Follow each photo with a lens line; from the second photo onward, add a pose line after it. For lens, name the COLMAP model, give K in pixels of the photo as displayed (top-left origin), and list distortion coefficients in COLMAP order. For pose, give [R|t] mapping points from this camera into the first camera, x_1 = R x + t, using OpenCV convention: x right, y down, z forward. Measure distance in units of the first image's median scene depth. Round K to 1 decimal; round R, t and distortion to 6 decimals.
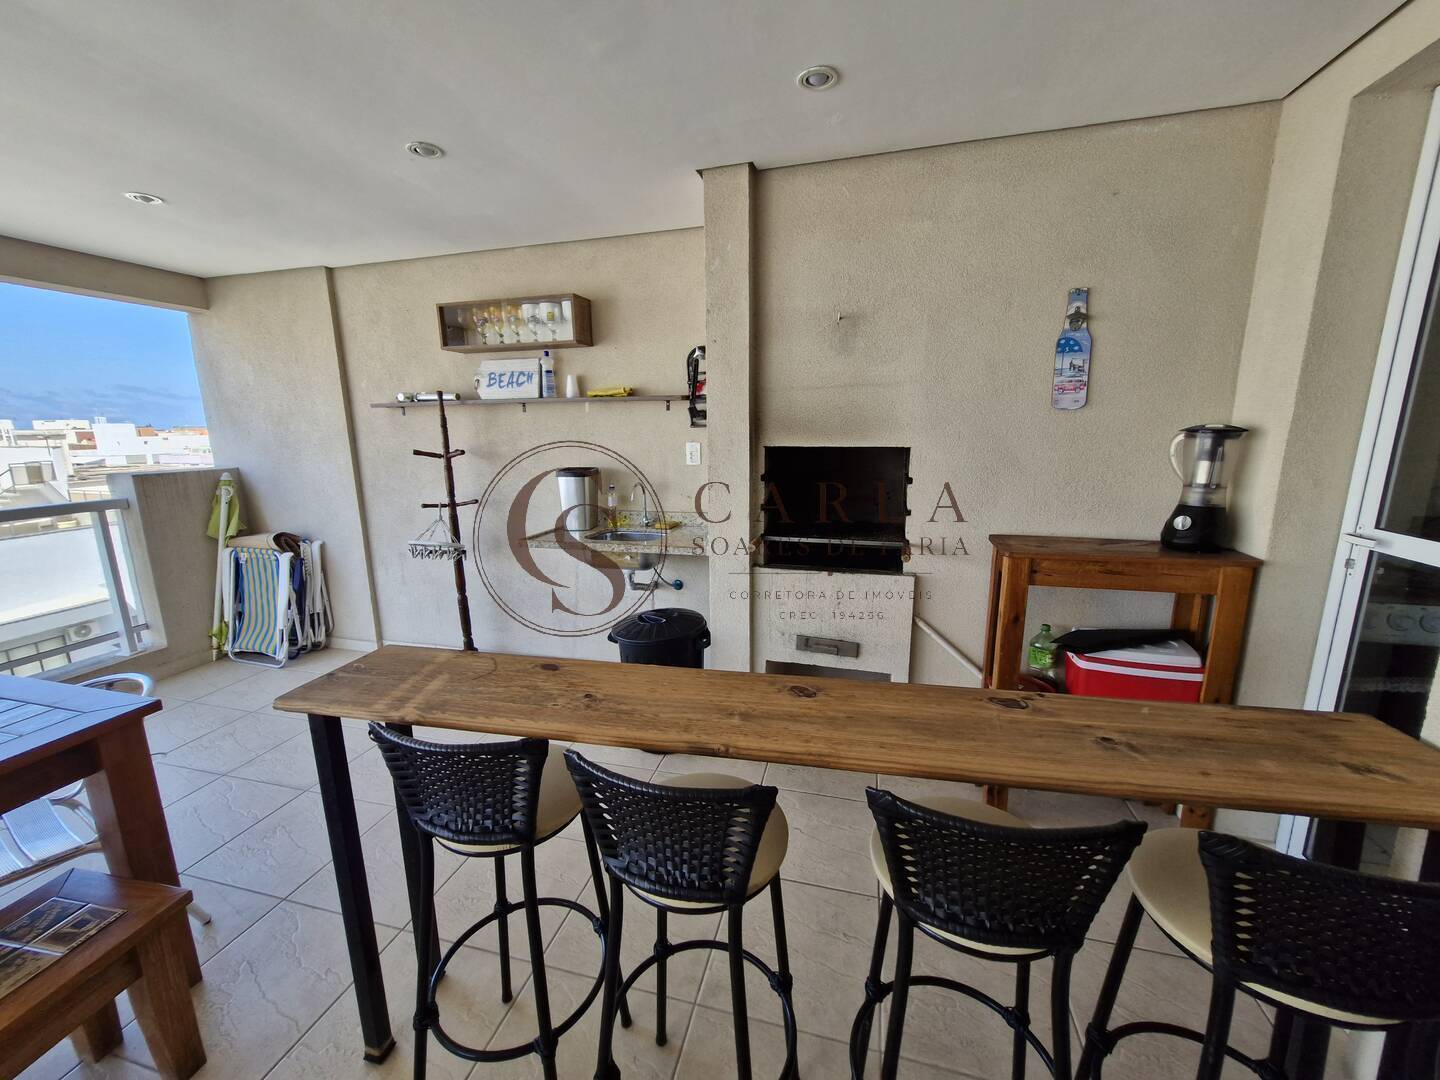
lens RADIAL K [[567.7, 0, 713.0], [0, 567.7, 539.7], [0, 0, 1]] dist [-0.000692, -0.000077]
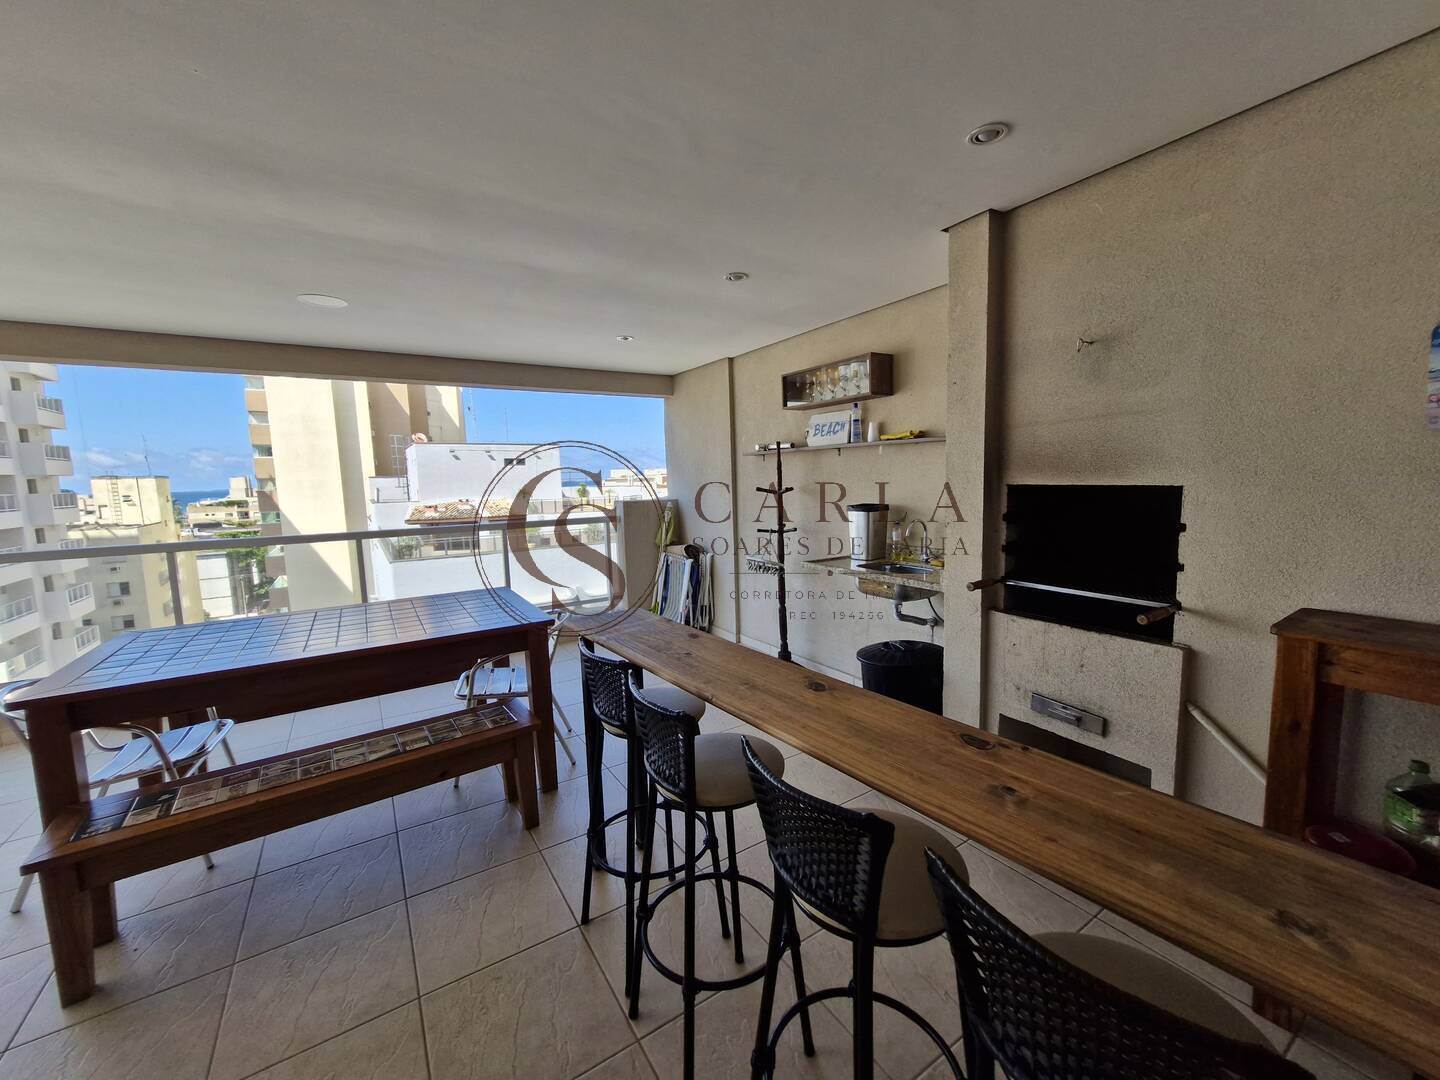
lens RADIAL K [[568.6, 0, 720.1], [0, 568.6, 537.5], [0, 0, 1]] dist [-0.000052, 0.000222]
pose [[0.744545, 0.065627, -0.664339, 0.307762], [-0.116156, 0.992712, -0.032114, 0.008495], [0.657390, 0.101078, 0.746741, -0.017972]]
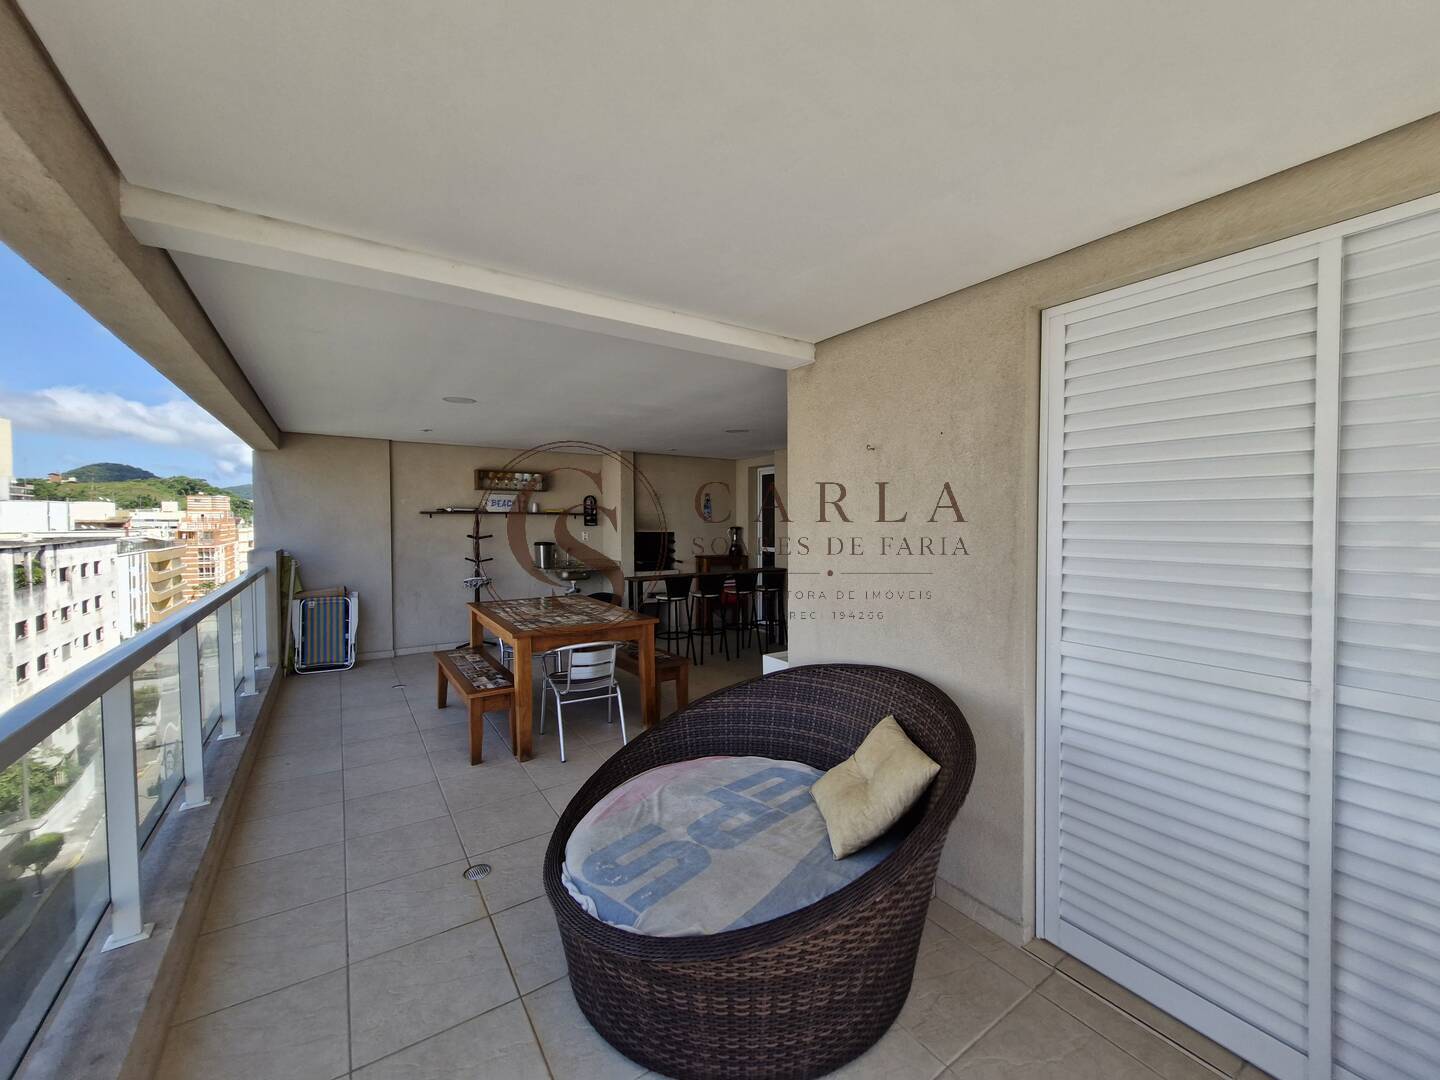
lens RADIAL K [[568.6, 0, 720.1], [0, 568.6, 537.5], [0, 0, 1]] dist [-0.000052, 0.000222]
pose [[0.651919, -0.005613, 0.758268, -1.634714], [0.138393, 0.984058, -0.111698, 0.230010], [-0.745553, 0.177757, 0.642303, -1.116438]]
